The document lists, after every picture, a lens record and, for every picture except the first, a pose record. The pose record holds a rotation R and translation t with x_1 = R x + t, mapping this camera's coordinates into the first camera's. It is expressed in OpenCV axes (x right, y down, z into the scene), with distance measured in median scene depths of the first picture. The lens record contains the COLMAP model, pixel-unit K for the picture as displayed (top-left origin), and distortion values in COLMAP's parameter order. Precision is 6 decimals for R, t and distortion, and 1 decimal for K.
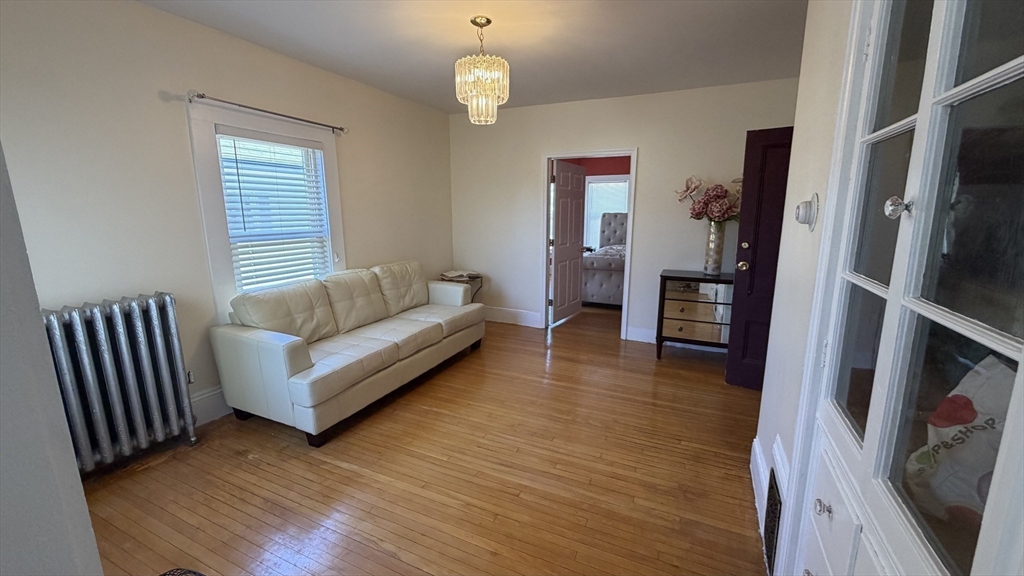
lens RADIAL K [[407.6, 0, 512.0], [0, 407.6, 288.0], [0, 0, 1]] dist [-0.000273, -0.000056]
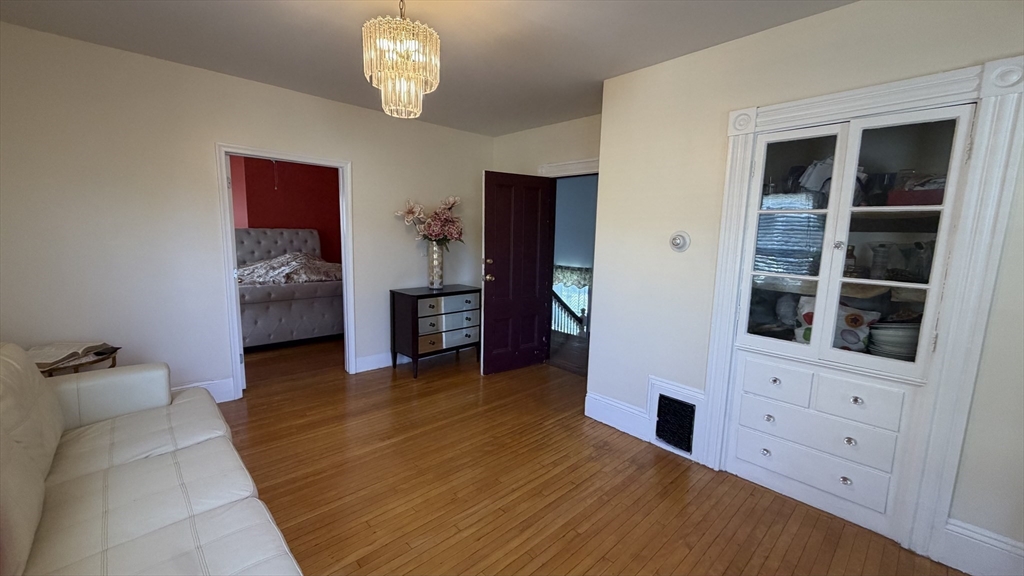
lens RADIAL K [[407.6, 0, 512.0], [0, 407.6, 288.0], [0, 0, 1]] dist [-0.000273, -0.000056]
pose [[0.365973, -0.114560, 0.923548, -0.540643], [0.145307, 0.987257, 0.064883, -0.090158], [-0.919212, 0.110453, 0.377955, 0.453604]]
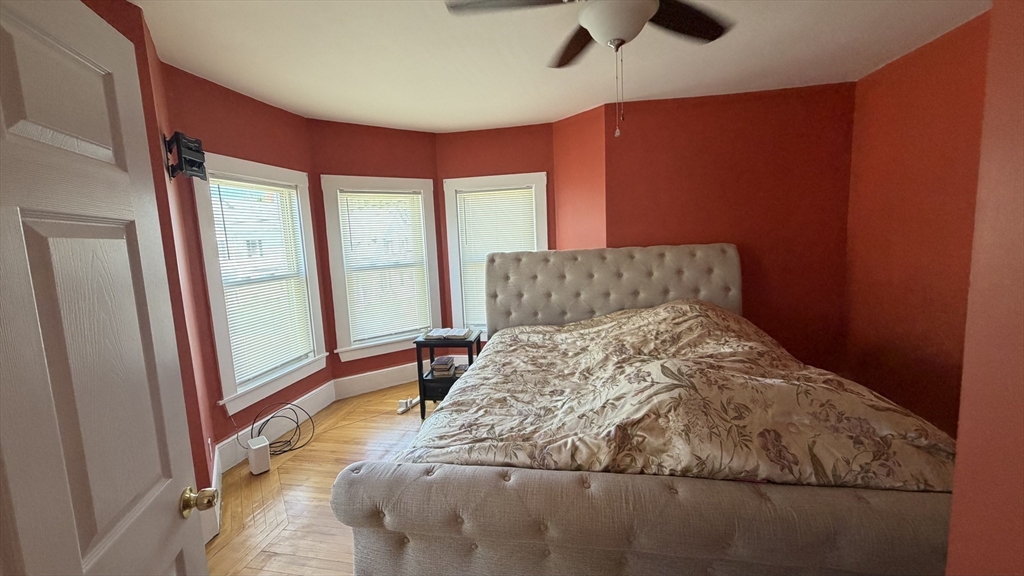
lens RADIAL K [[407.6, 0, 512.0], [0, 407.6, 288.0], [0, 0, 1]] dist [-0.000273, -0.000056]
pose [[0.964029, -0.067350, 0.257121, 0.312735], [0.085599, 0.994495, -0.060441, -0.281993], [-0.251635, 0.080276, 0.964487, 1.361201]]
